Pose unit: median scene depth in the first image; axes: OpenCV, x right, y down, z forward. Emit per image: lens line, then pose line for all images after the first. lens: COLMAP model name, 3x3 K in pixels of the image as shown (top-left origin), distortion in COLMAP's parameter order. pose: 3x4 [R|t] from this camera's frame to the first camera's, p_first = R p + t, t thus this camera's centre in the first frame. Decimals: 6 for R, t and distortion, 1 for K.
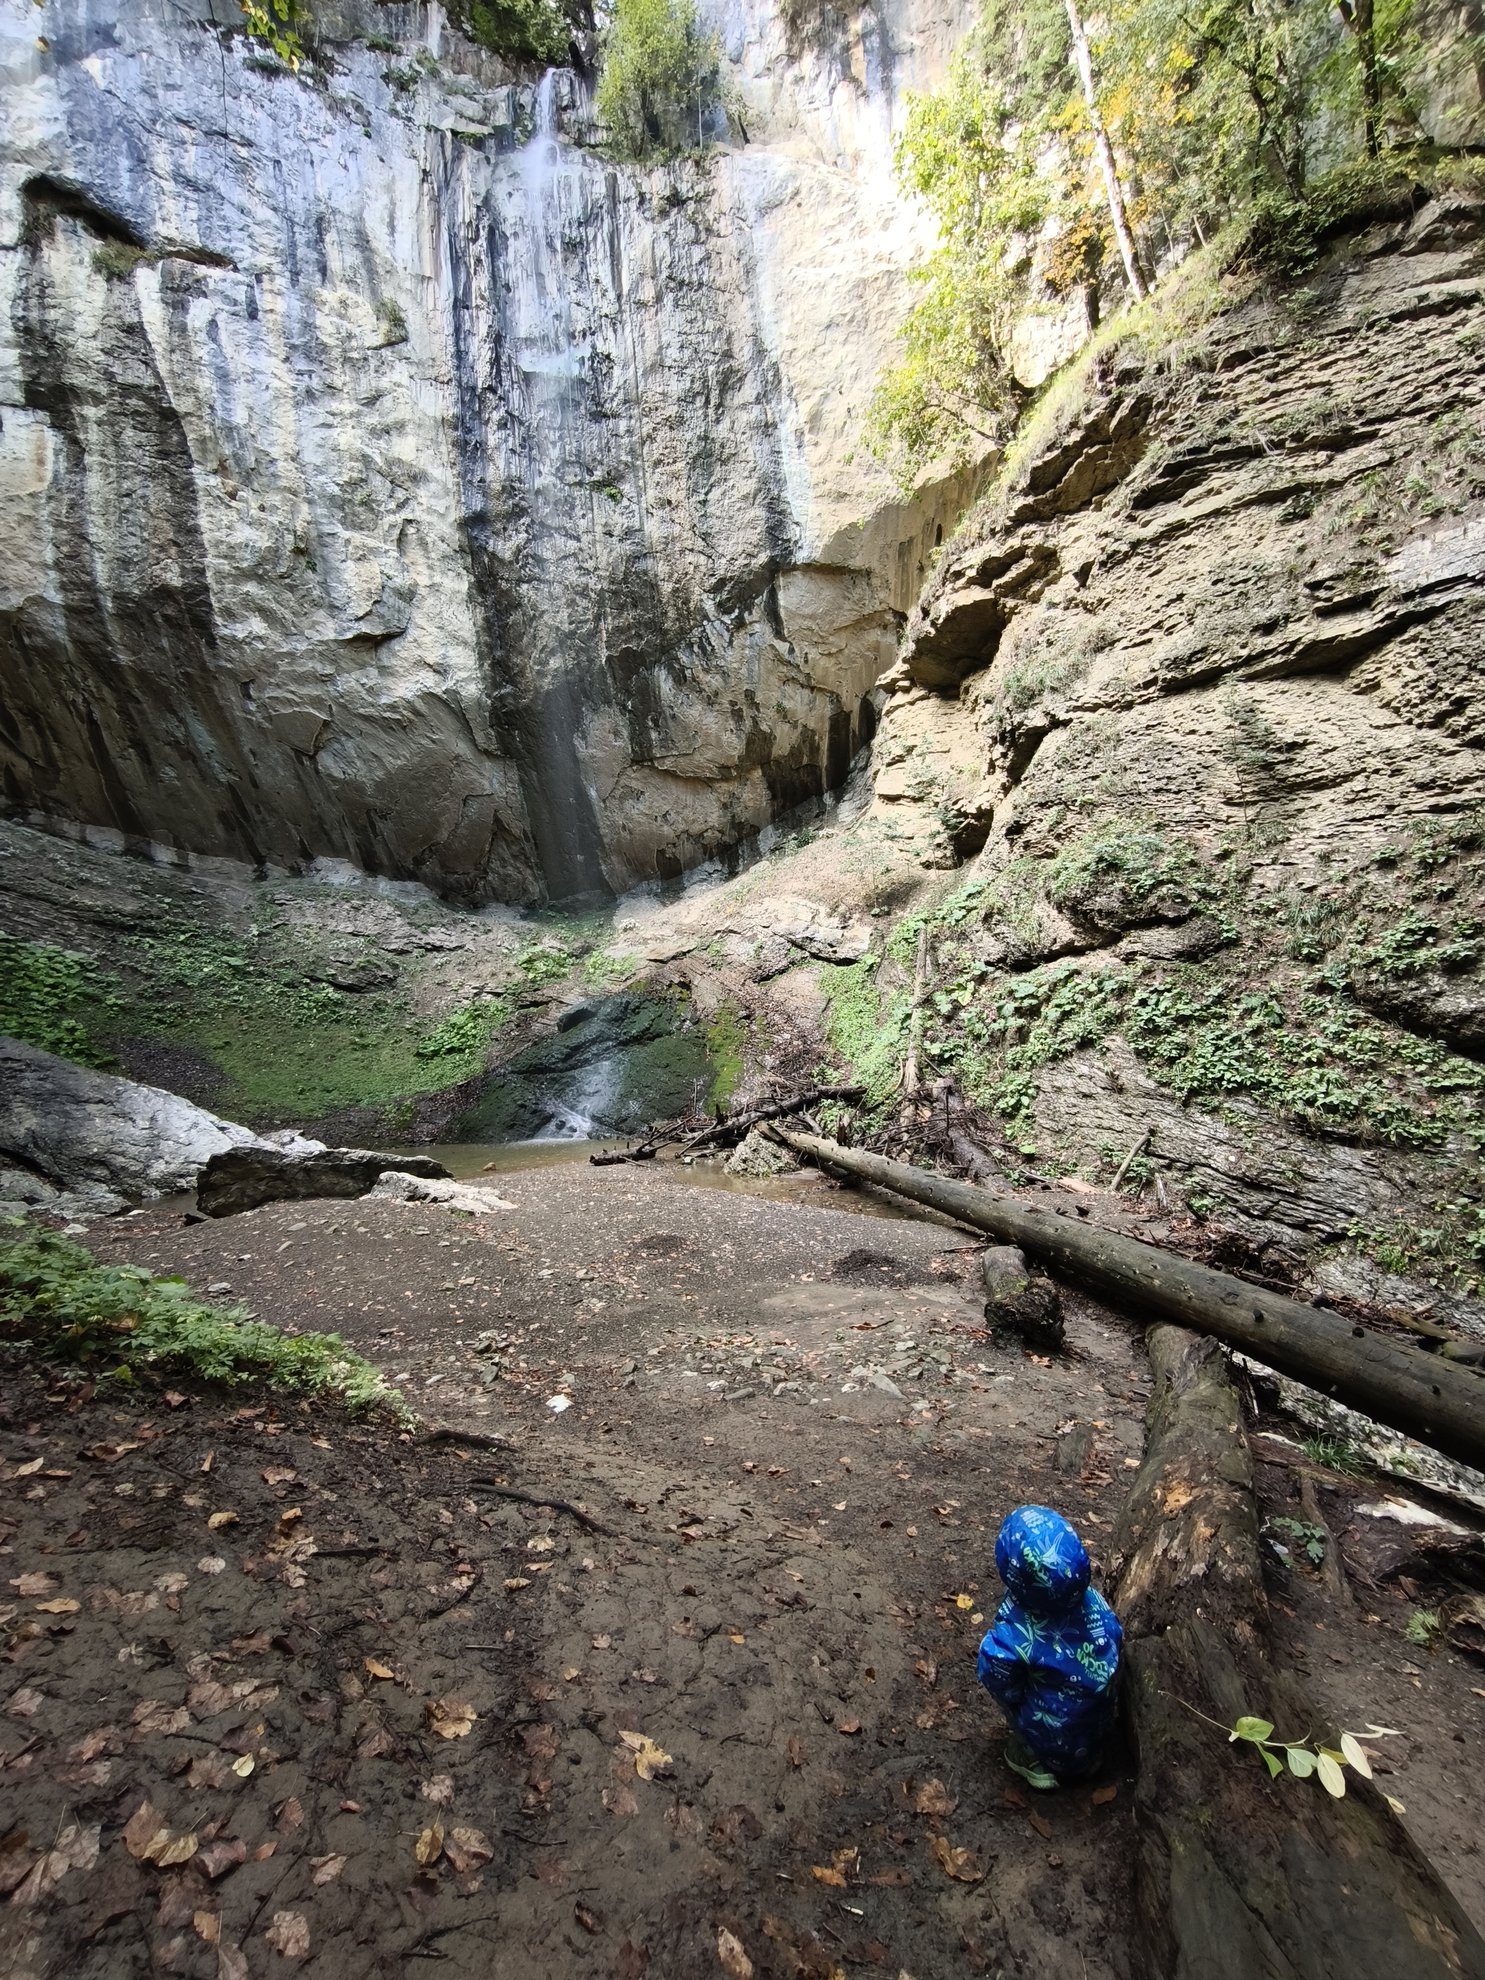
lens RADIAL K [[886.4, 0, 770.9], [0, 886.4, 995.0], [0, 0, 1]] dist [-0.011427, 0.000978]
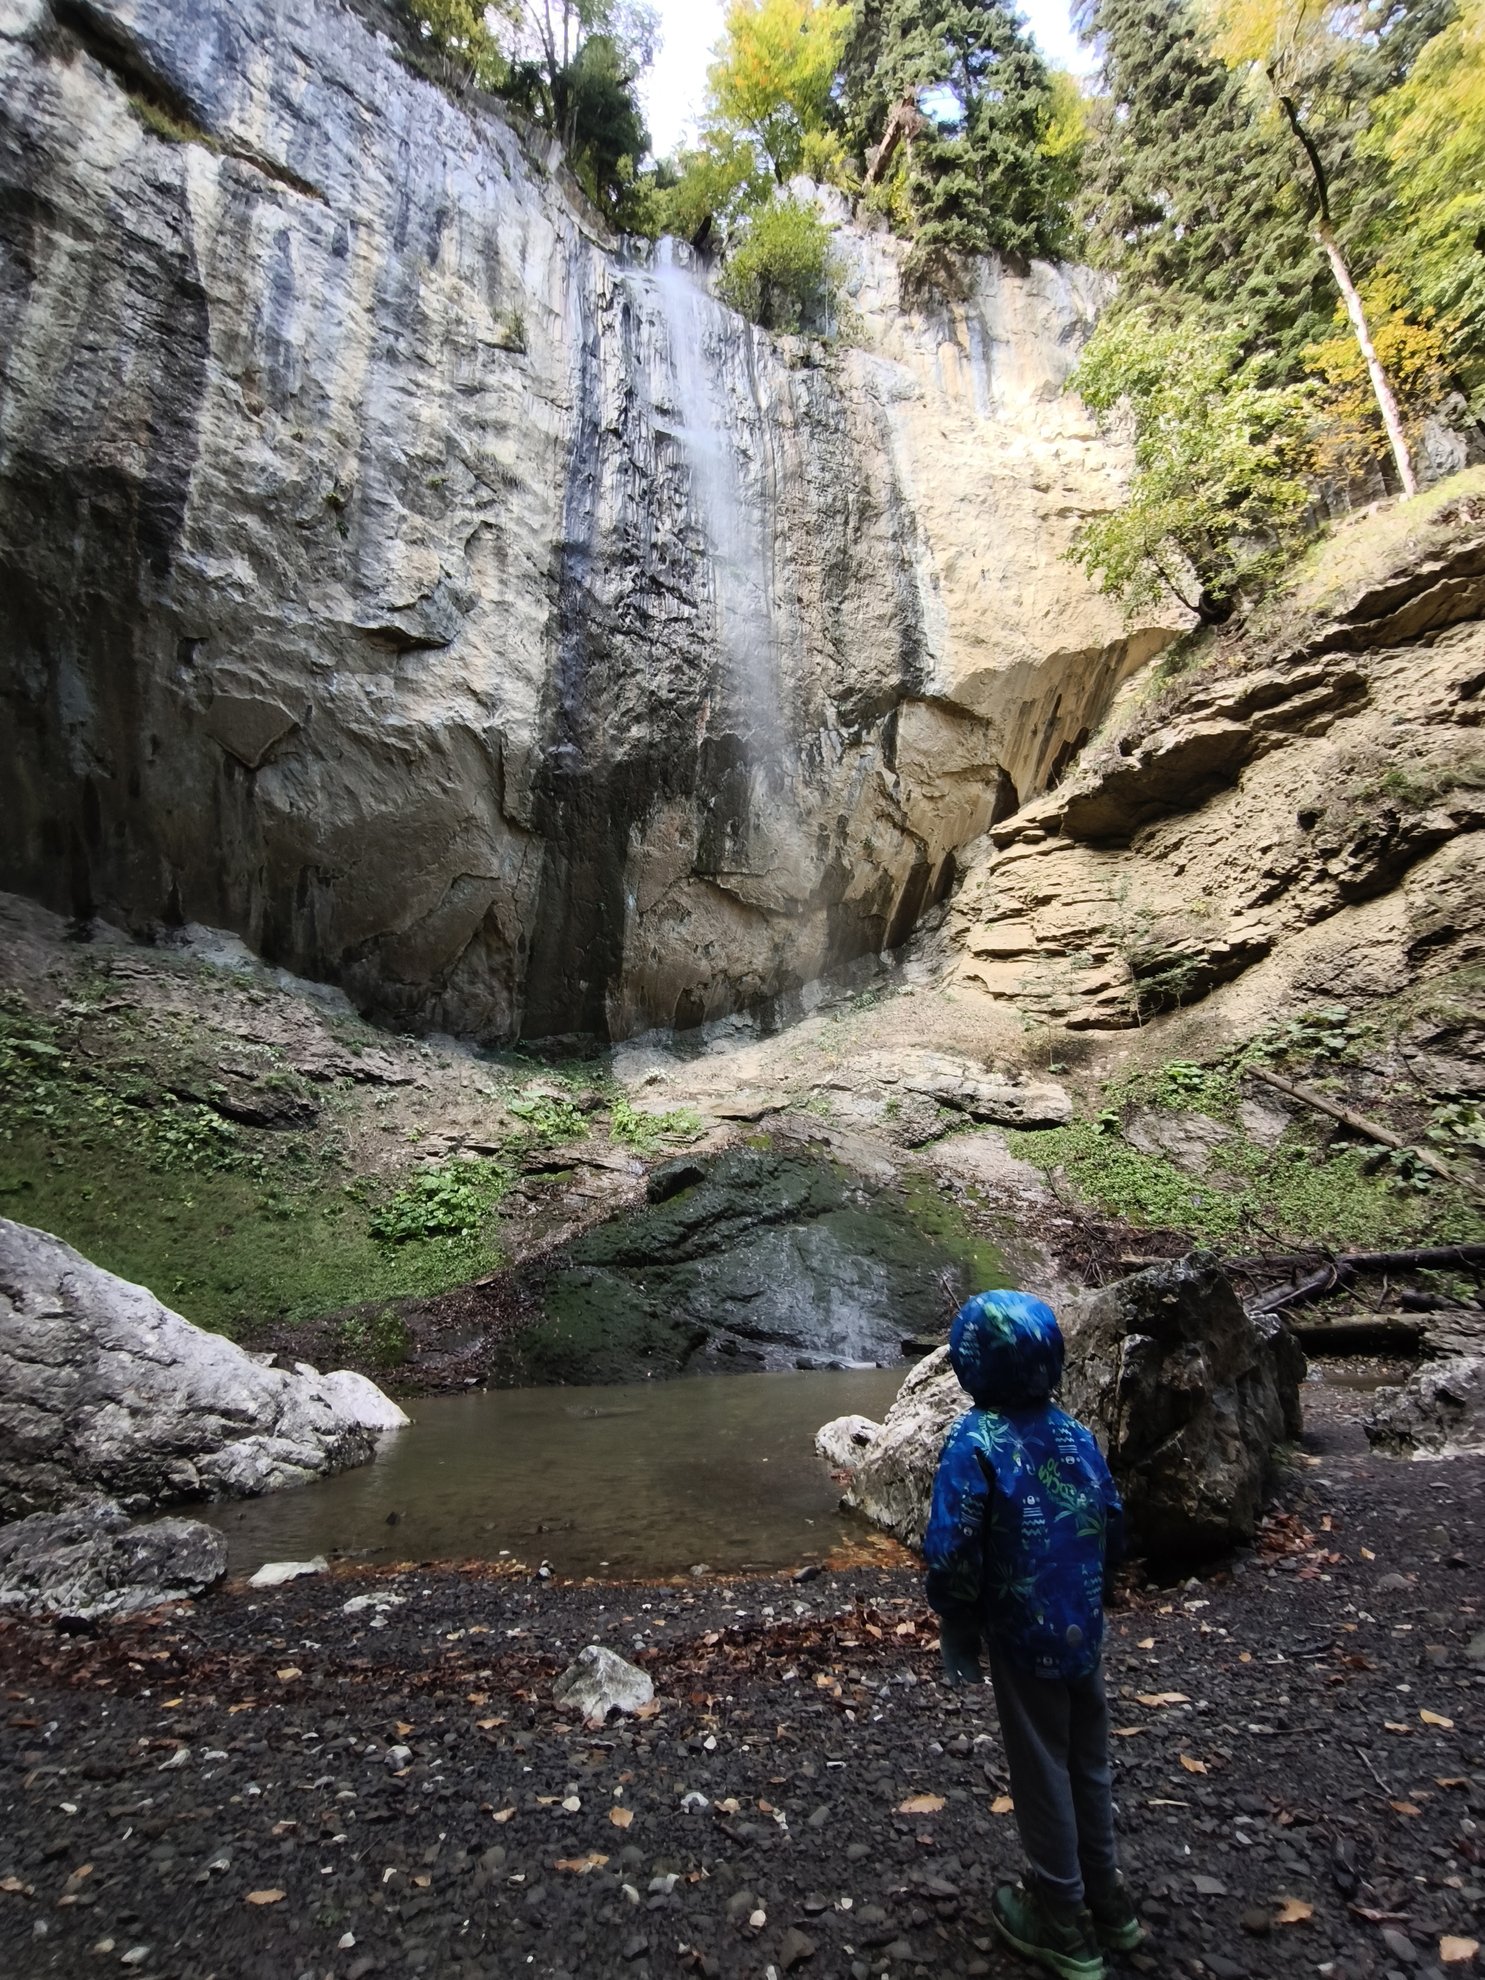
lens RADIAL K [[852.6, 0, 754.3], [0, 852.6, 980.6], [0, 0, 1]] dist [-0.016385, 0.003433]
pose [[0.930310, 0.144100, 0.337282, -0.392668], [-0.029889, 0.946315, -0.321862, 0.084328], [-0.365555, 0.289350, 0.884673, 0.368850]]
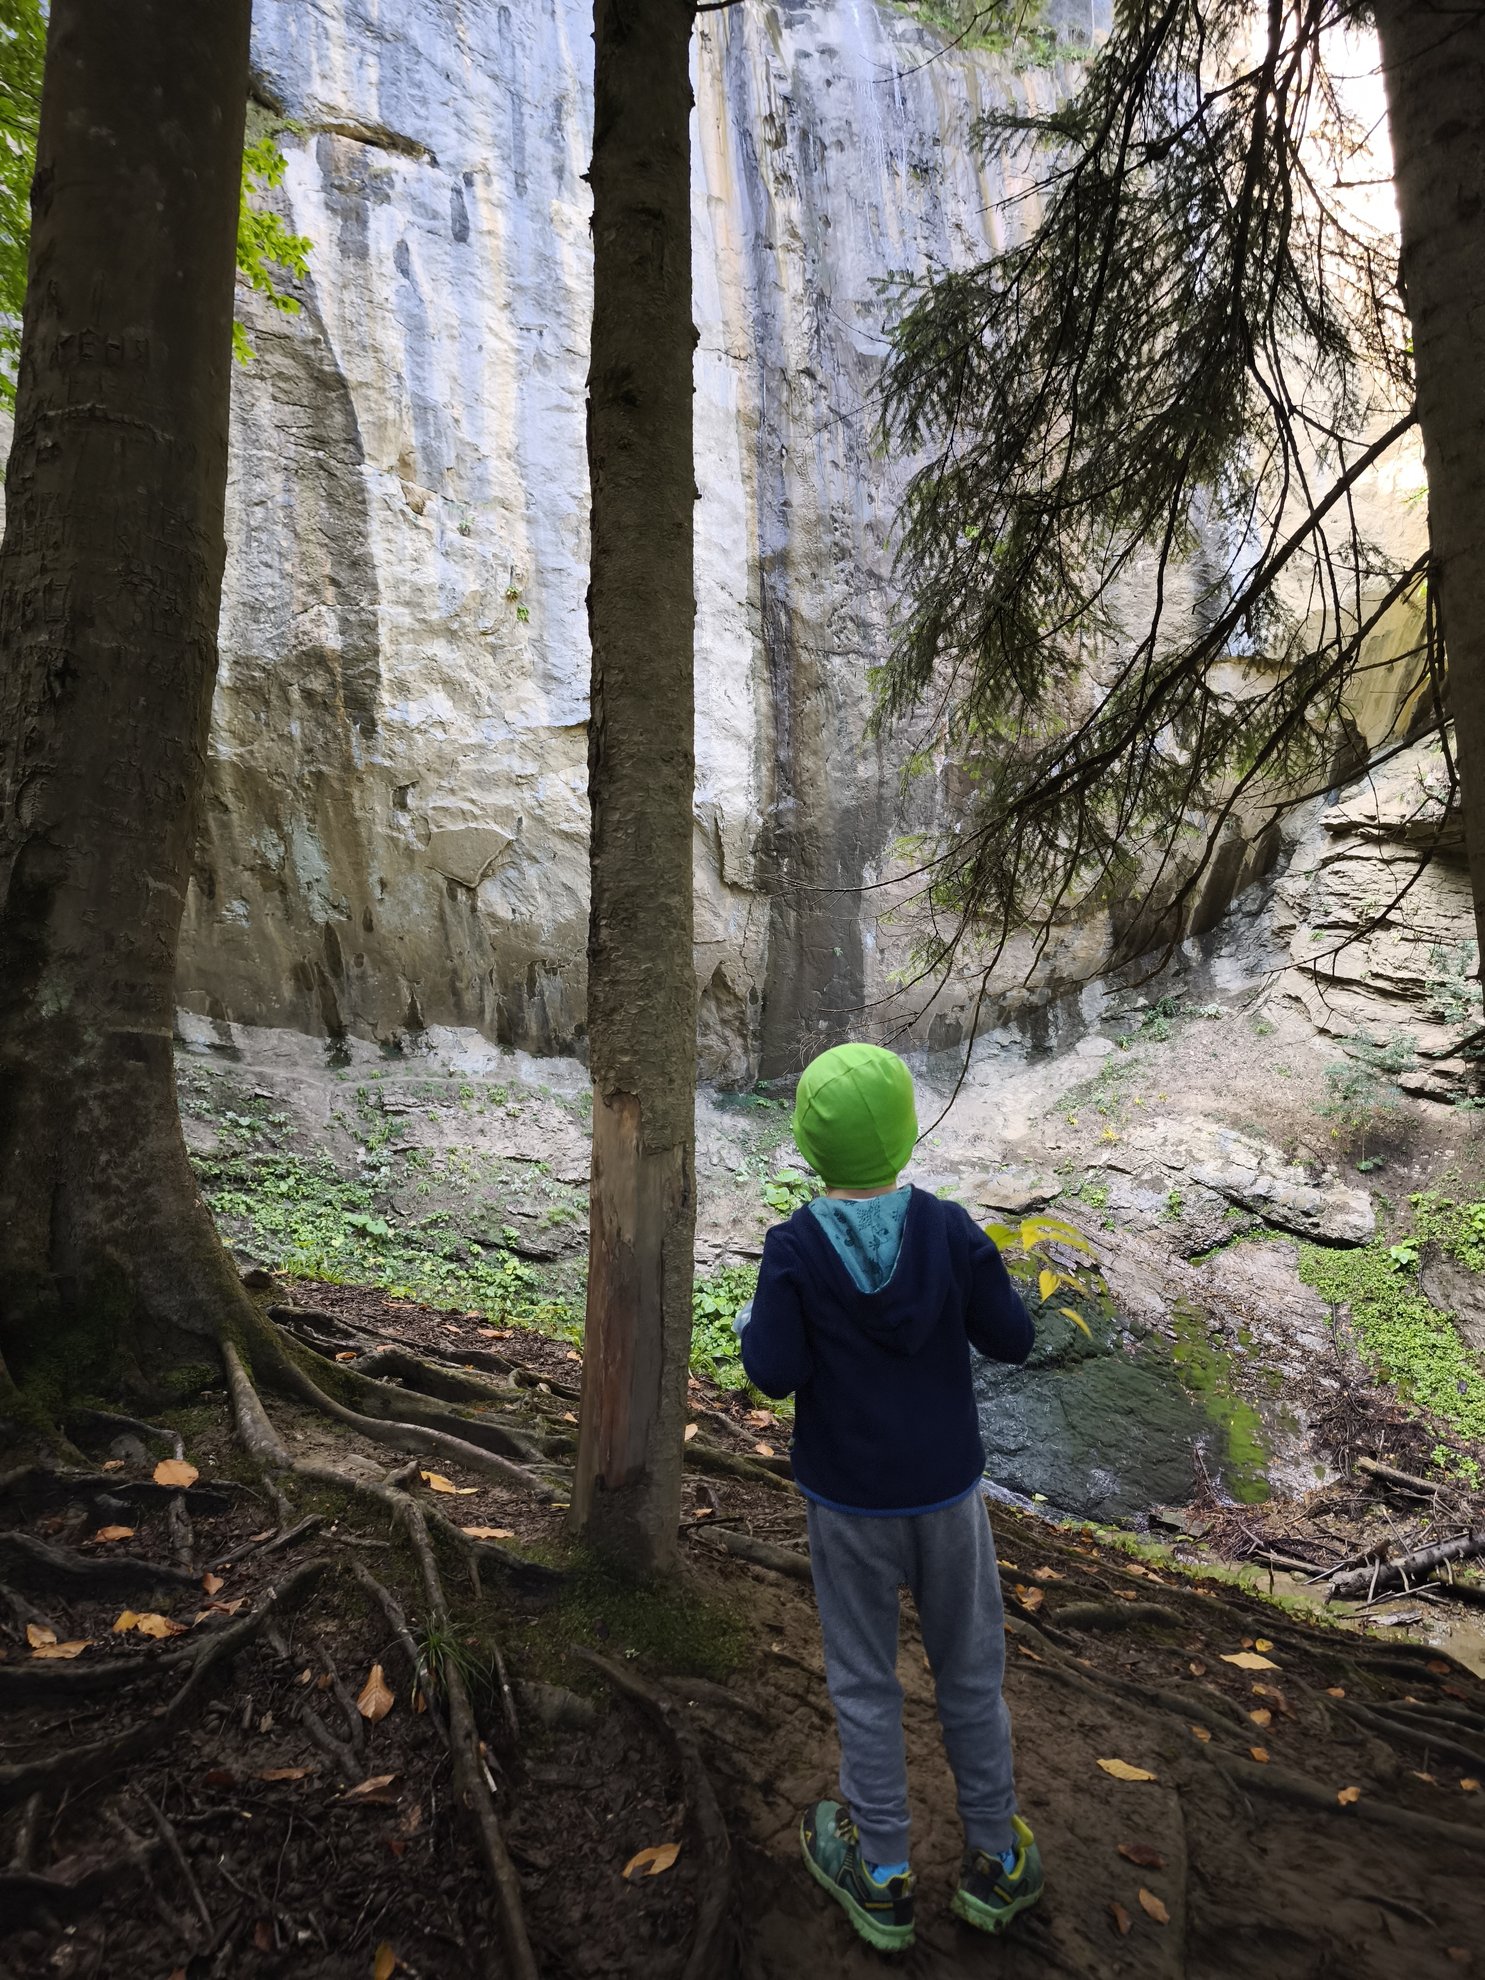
lens RADIAL K [[1416.0, 0, 748.3], [0, 1416.0, 967.1], [0, 0, 1]] dist [0.033964, -0.049587]
pose [[0.988604, 0.010549, 0.150169, -0.520368], [-0.005929, 0.999496, -0.031180, -0.199584], [-0.150422, 0.029934, 0.988169, -0.053167]]
